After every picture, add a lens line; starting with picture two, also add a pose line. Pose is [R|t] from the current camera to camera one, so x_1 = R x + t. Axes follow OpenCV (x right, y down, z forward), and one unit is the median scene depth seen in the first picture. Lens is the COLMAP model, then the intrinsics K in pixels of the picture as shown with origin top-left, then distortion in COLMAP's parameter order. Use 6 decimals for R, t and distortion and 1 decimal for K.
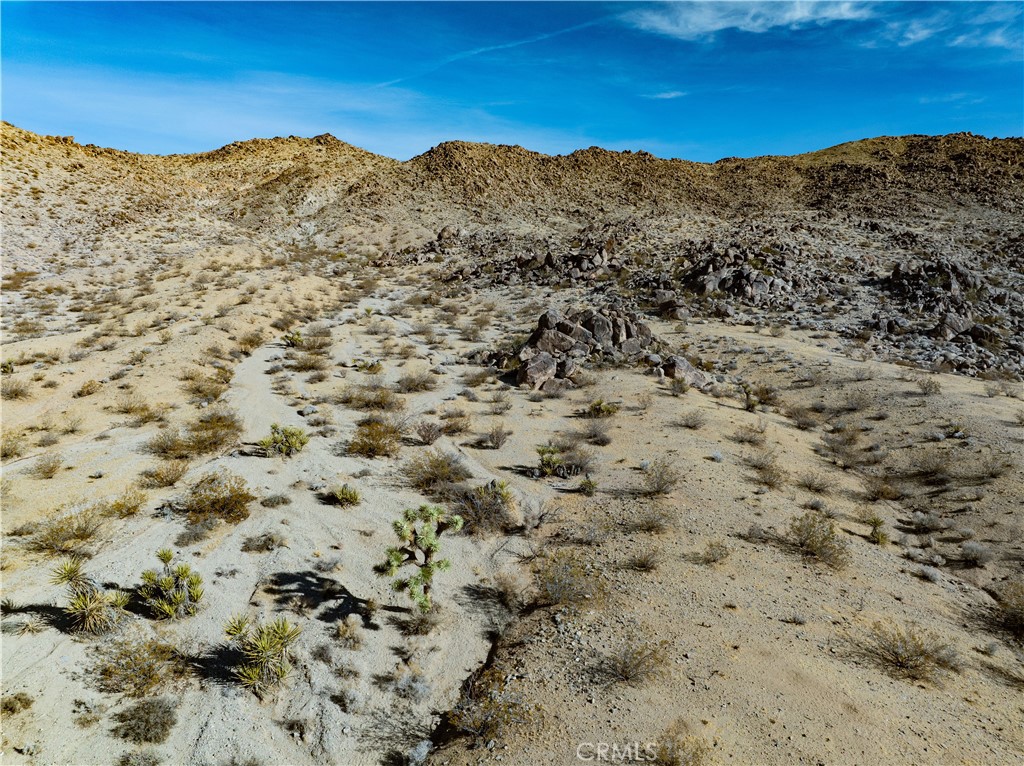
lens RADIAL K [[723.5, 0, 514.3], [0, 723.5, 383.8], [0, 0, 1]] dist [-0.070971, 0.042448]
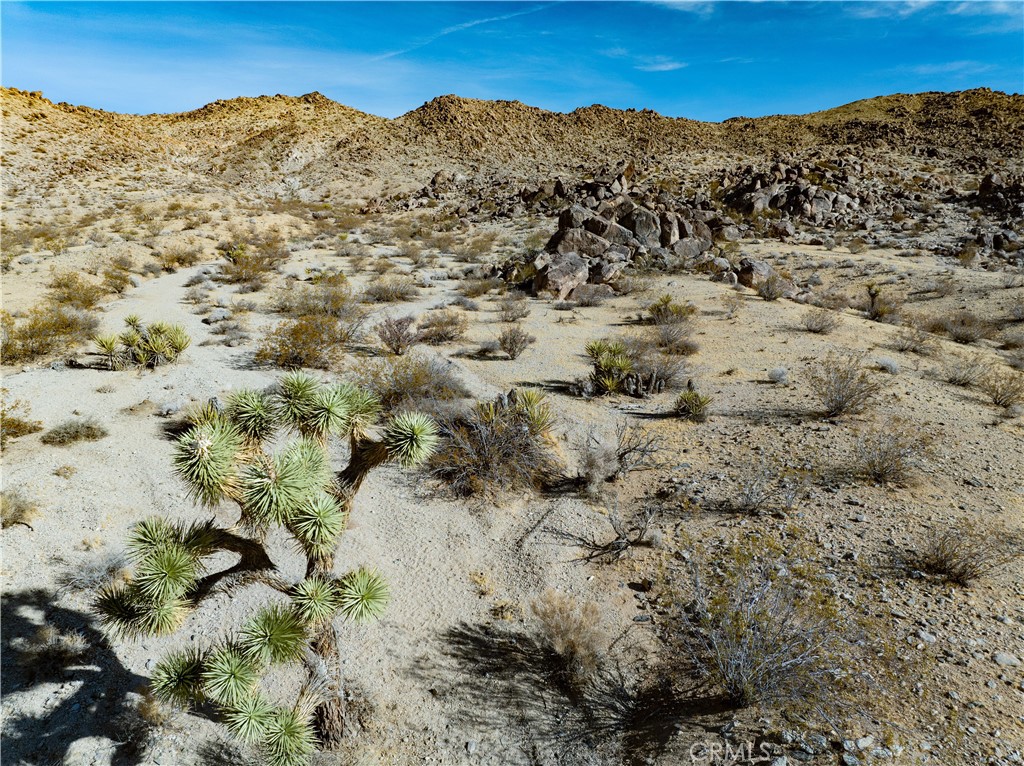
lens RADIAL K [[723.5, 0, 514.3], [0, 723.5, 383.8], [0, 0, 1]] dist [-0.070971, 0.042448]
pose [[0.999961, -0.008772, 0.000968, -0.009739], [0.008736, 0.999450, 0.031984, 0.039230], [-0.001248, -0.031974, 0.999488, 0.173240]]
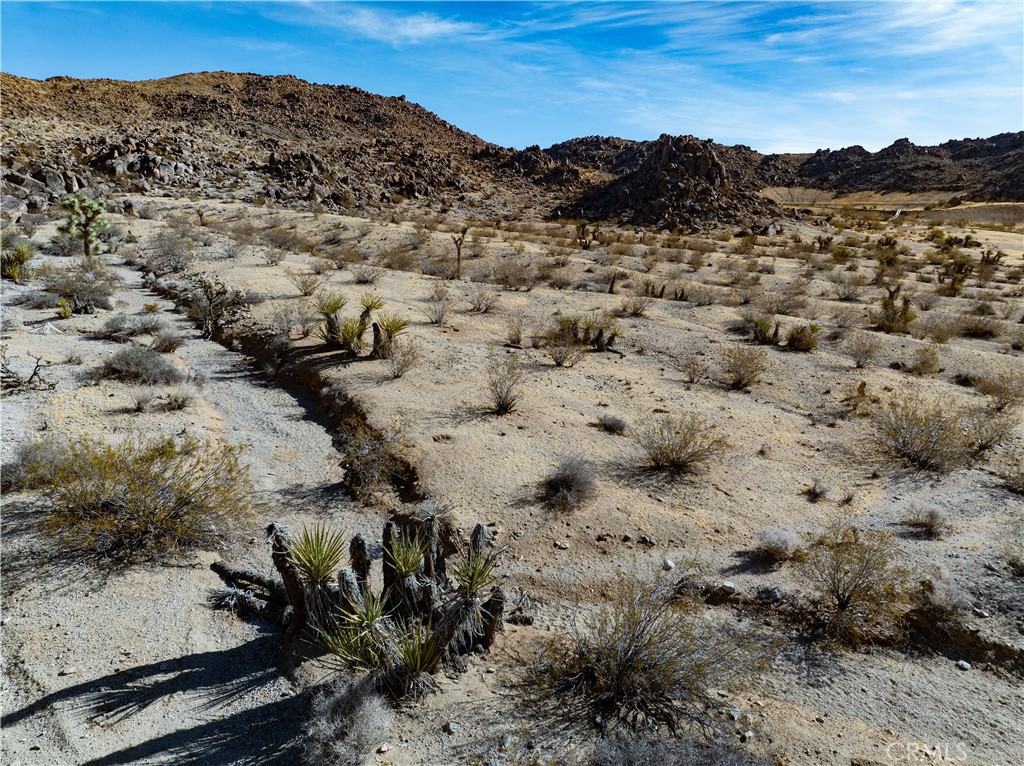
lens RADIAL K [[723.5, 0, 514.3], [0, 723.5, 383.8], [0, 0, 1]] dist [-0.070971, 0.042448]
pose [[0.668564, -0.179251, 0.721728, -0.167003], [0.122215, 0.983803, 0.131129, 0.120494], [-0.733543, 0.000538, 0.679643, -0.190637]]
